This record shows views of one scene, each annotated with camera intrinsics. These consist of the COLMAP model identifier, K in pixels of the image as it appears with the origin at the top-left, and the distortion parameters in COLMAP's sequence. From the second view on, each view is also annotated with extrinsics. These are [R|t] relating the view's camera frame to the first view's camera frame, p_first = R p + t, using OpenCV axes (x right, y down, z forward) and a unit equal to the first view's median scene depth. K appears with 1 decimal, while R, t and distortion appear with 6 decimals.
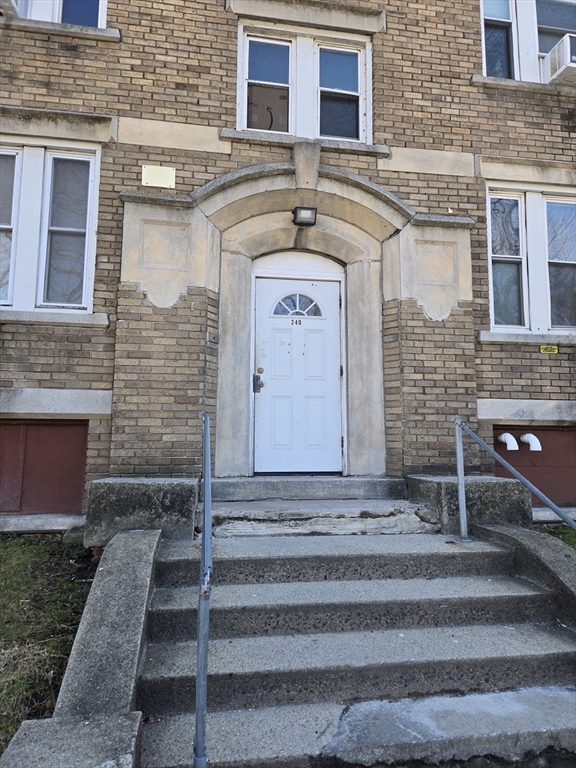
lens RADIAL K [[514.0, 0, 287.2], [0, 514.0, 376.5], [0, 0, 1]] dist [0.054255, -0.042251]
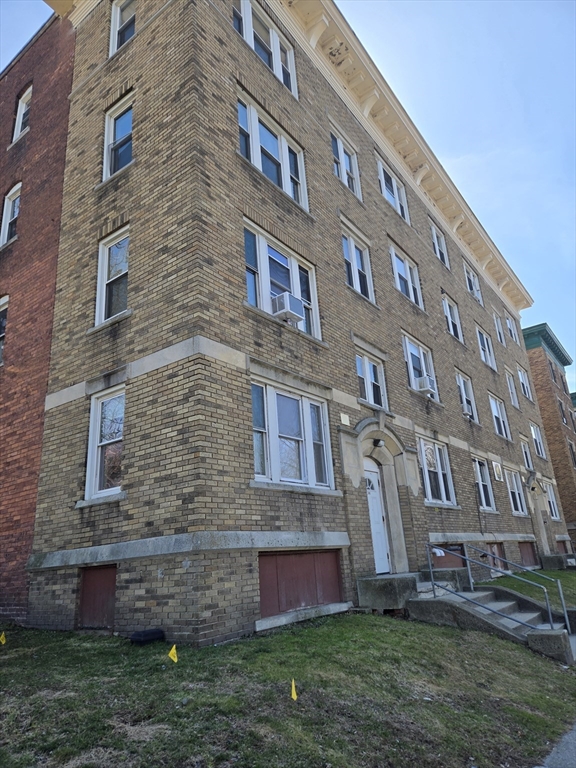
lens RADIAL K [[514.0, 0, 295.0], [0, 514.0, 385.0], [0, 0, 1]] dist [0.054255, -0.042251]
pose [[0.711570, 0.172822, 0.681029, -1.765517], [-0.013978, 0.972568, -0.232199, -0.052357], [-0.702476, 0.155706, 0.694466, -0.261907]]
